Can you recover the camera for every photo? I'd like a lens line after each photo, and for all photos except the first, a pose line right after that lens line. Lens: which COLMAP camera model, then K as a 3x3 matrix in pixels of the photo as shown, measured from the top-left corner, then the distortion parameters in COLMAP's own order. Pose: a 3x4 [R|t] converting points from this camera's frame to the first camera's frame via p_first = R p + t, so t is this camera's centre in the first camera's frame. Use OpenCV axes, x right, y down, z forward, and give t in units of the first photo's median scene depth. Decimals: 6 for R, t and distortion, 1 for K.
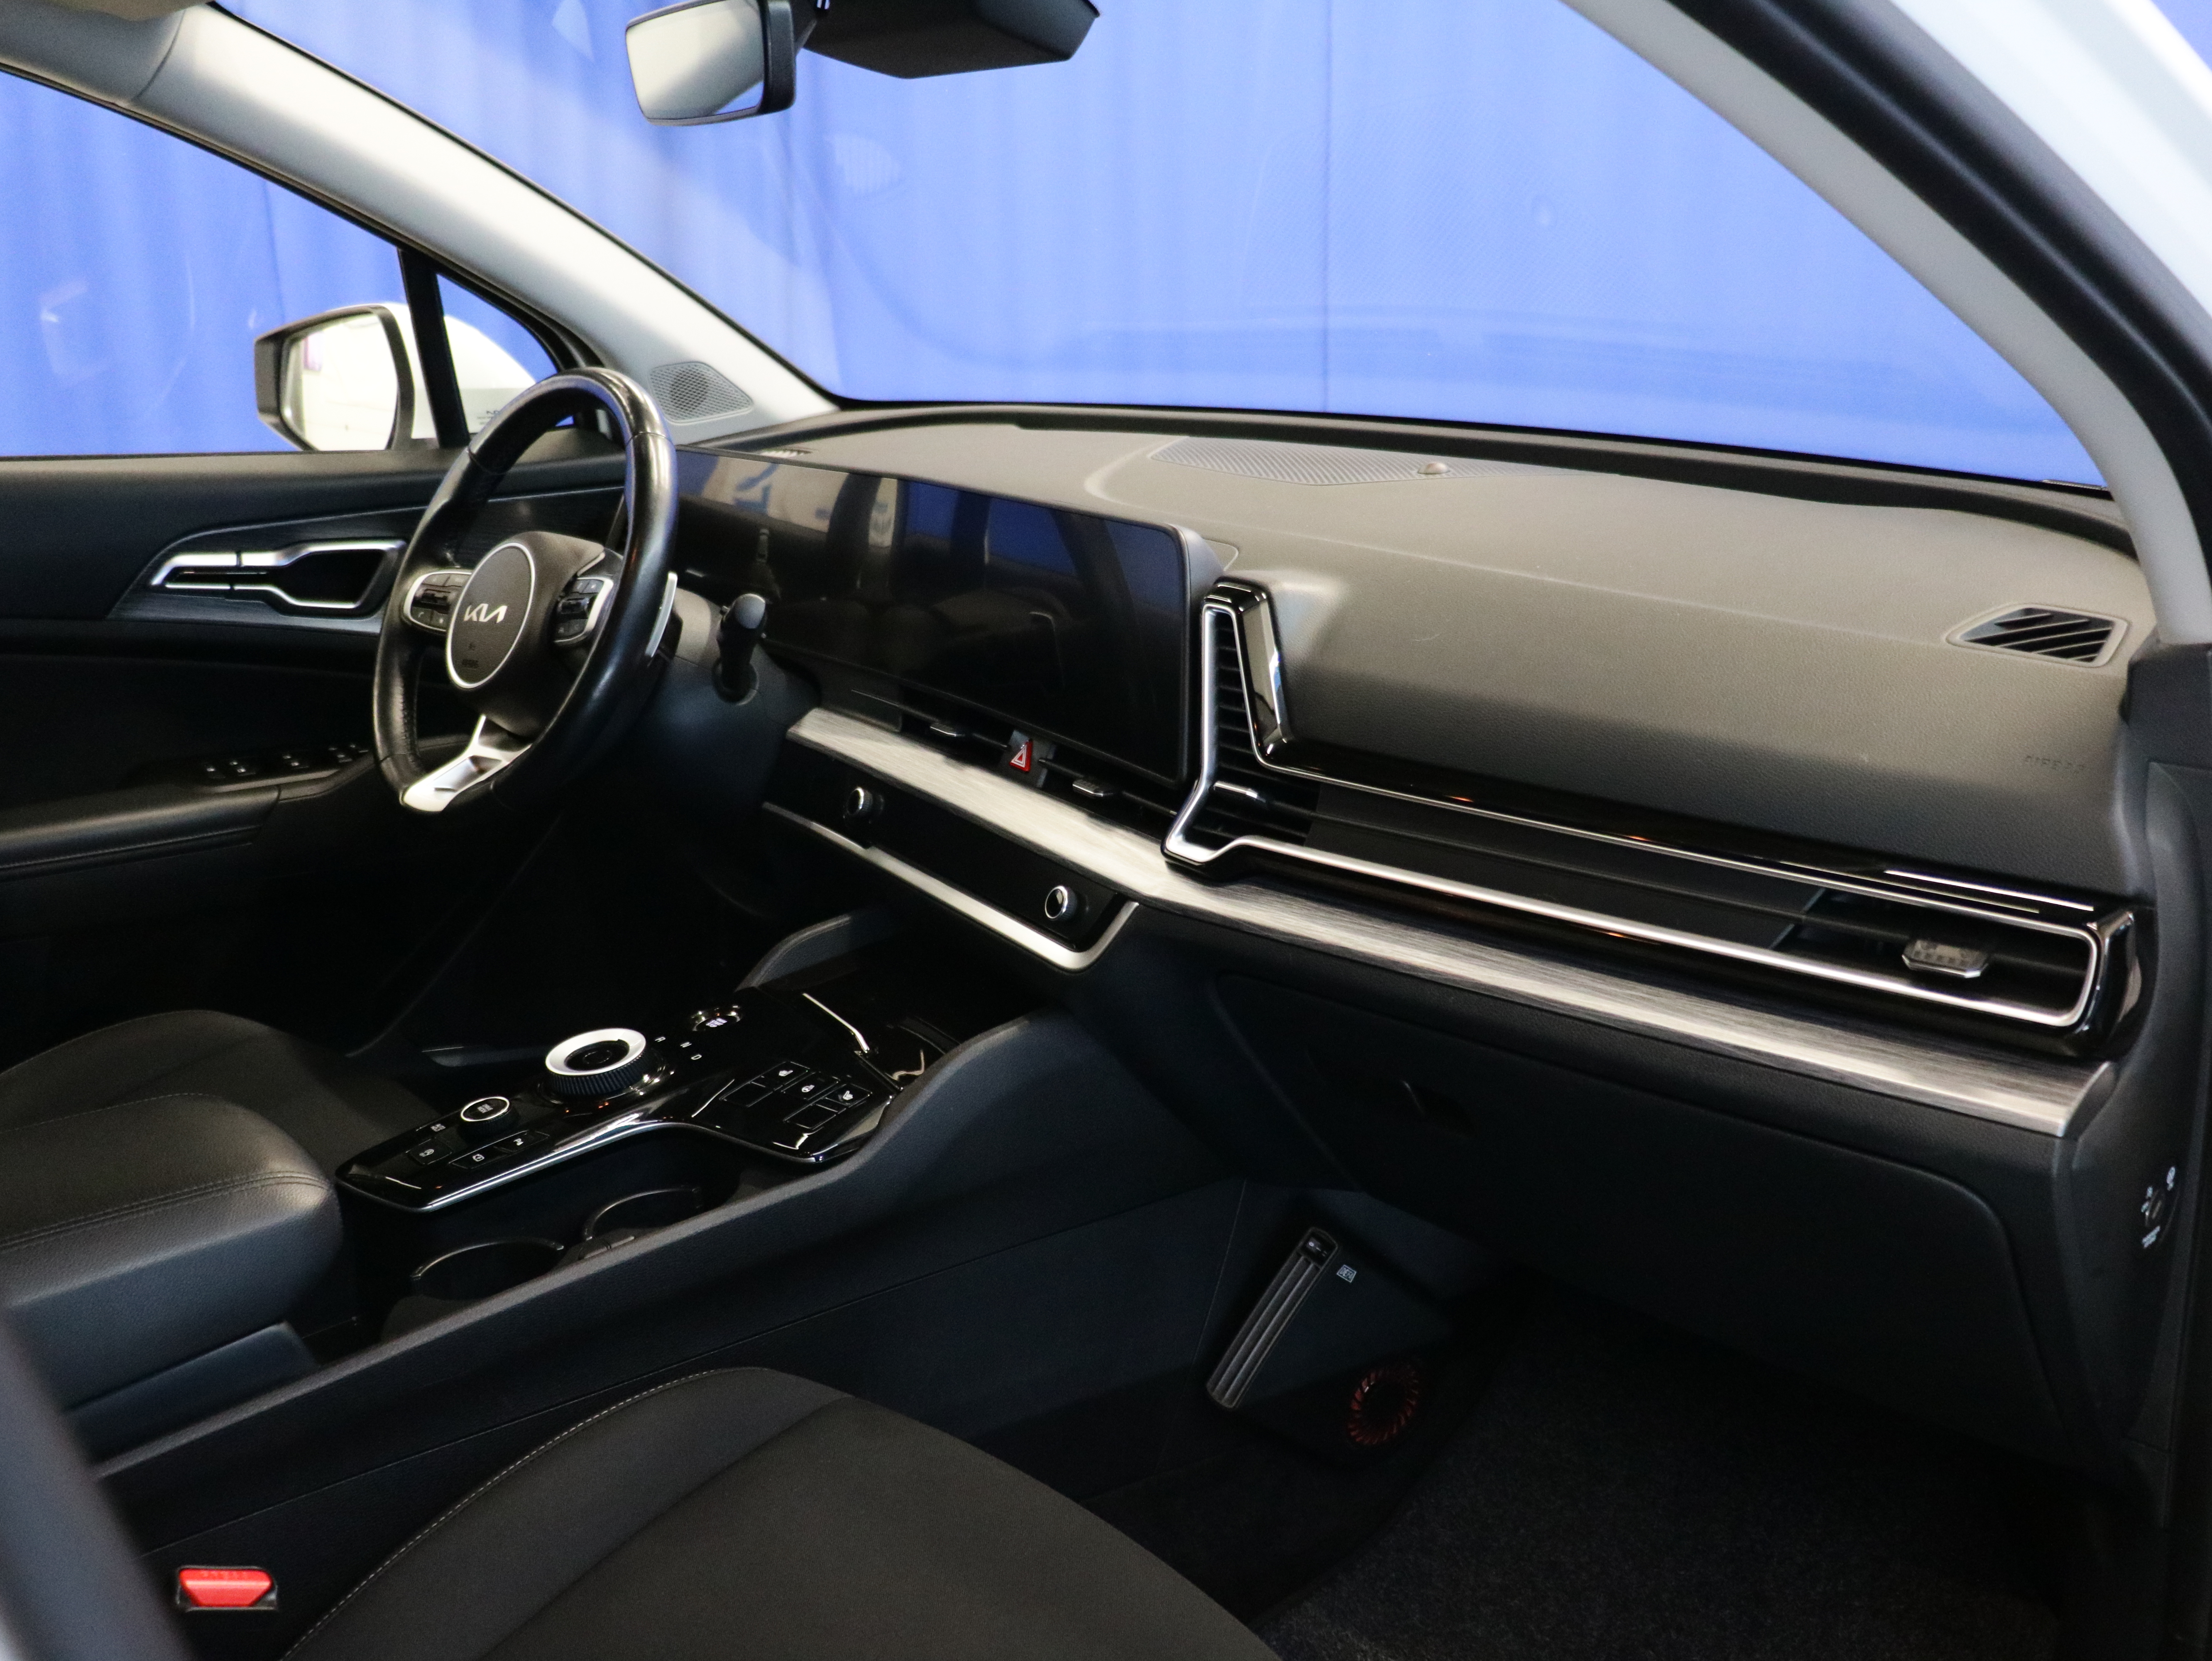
lens RADIAL K [[1959.1, 0, 1106.0], [0, 1959.1, 830.5], [0, 0, 1]] dist [-0.022265, -0.009276]
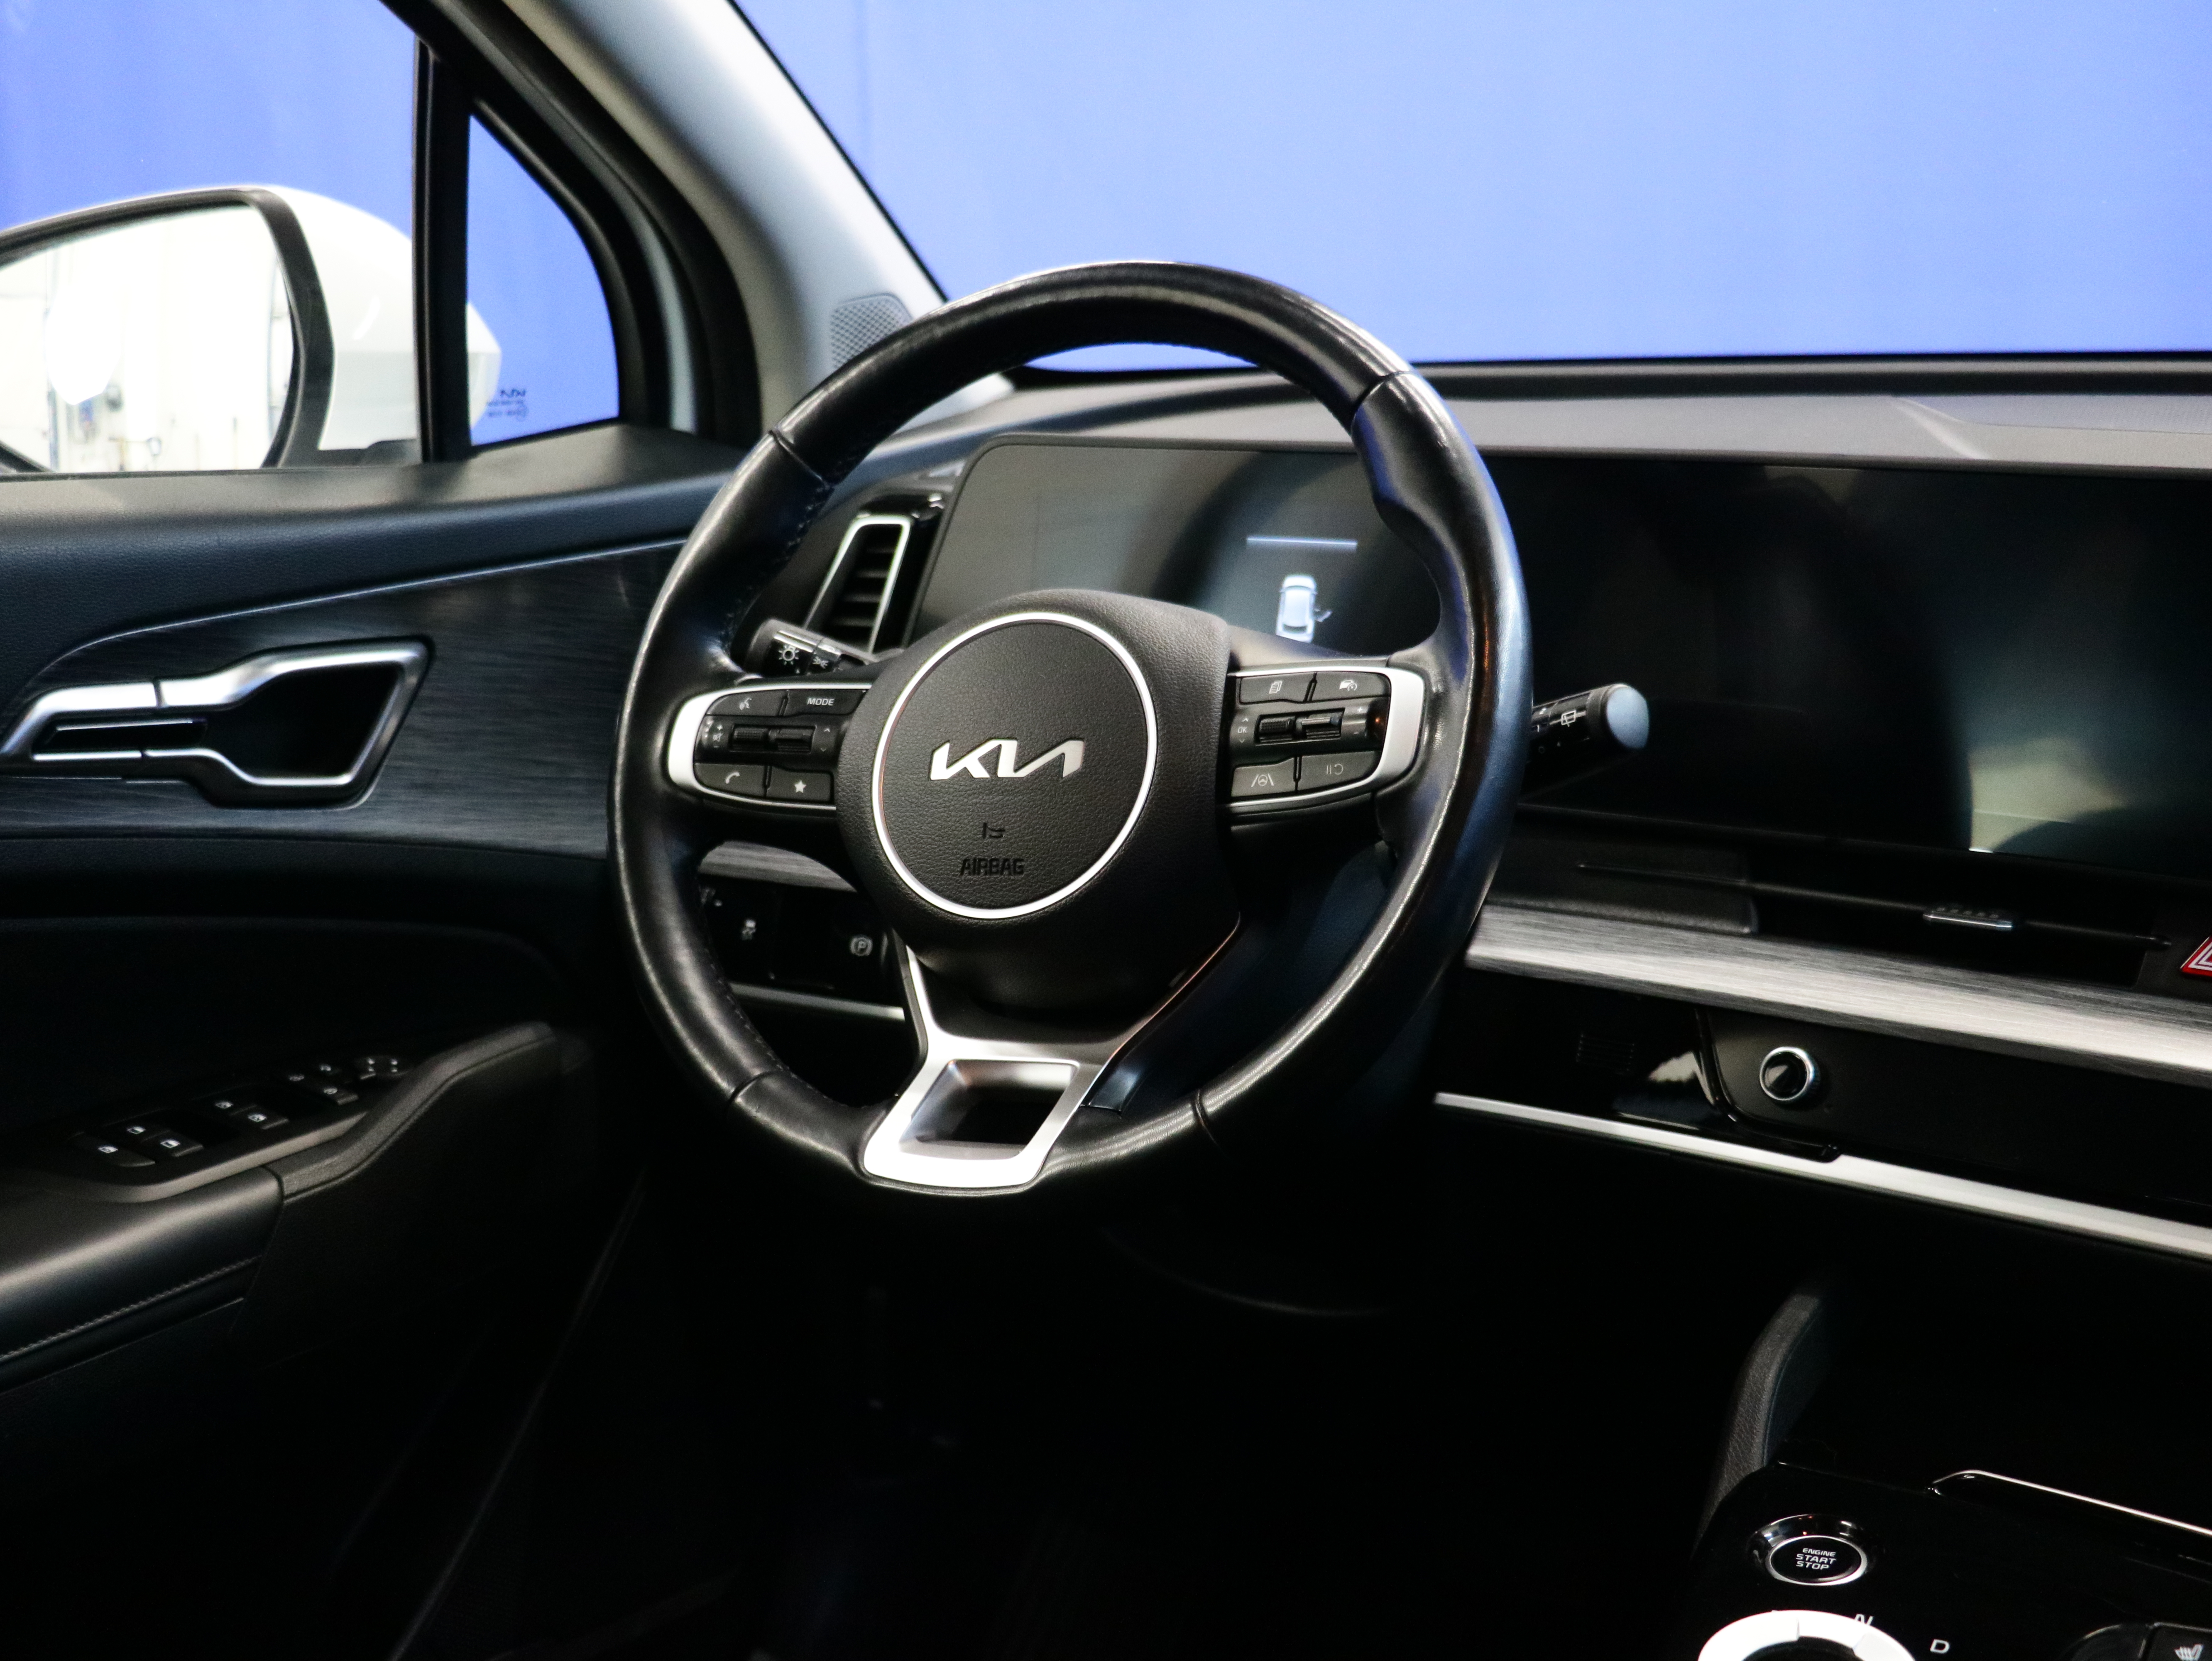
lens RADIAL K [[2711.7, 0, 1104.7], [0, 2711.7, 761.7], [0, 0, 1]] dist [0.002960, -0.315698]
pose [[0.942098, -0.067245, 0.328526, -0.473300], [0.099783, 0.991526, -0.083189, -0.049066], [-0.320148, 0.111153, 0.940824, 0.336614]]
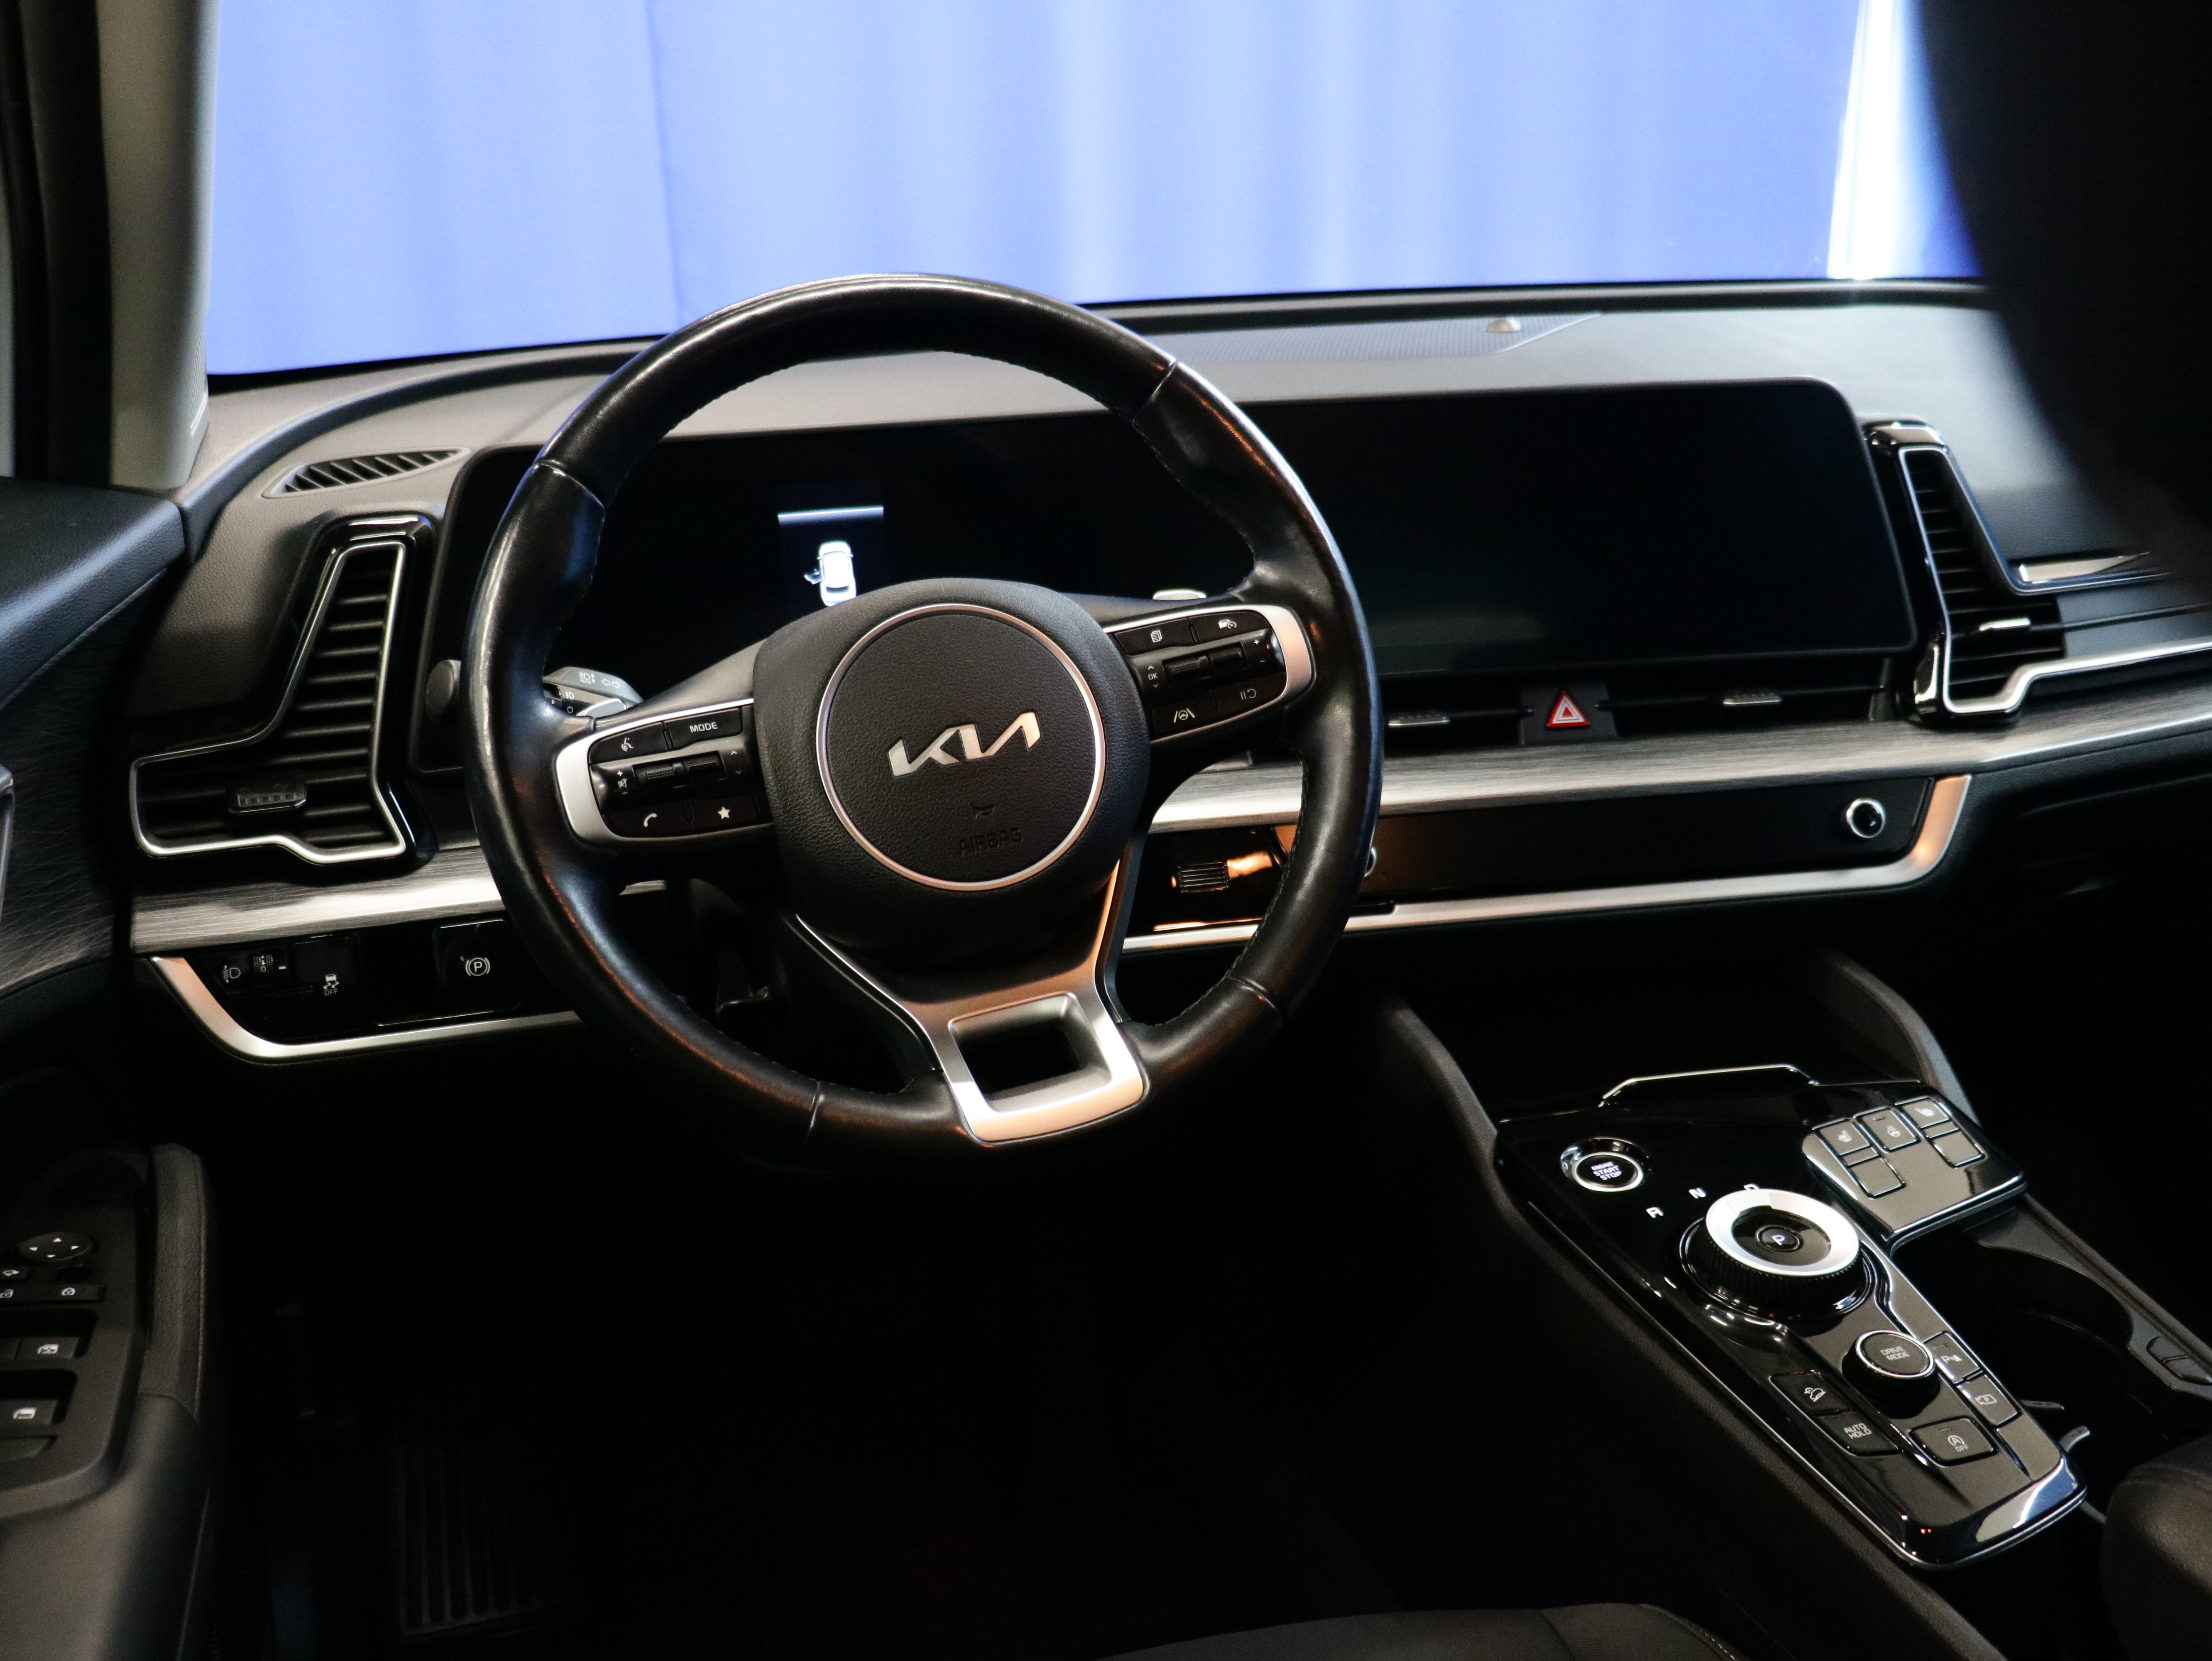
lens RADIAL K [[2119.7, 0, 1106.0], [0, 2119.7, 830.5], [0, 0, 1]] dist [-0.033825, 0.018832]
pose [[0.393069, -0.282441, 0.875057, -0.743535], [0.275662, 0.944080, 0.180894, -0.167613], [-0.877216, 0.170116, 0.448947, 0.659107]]
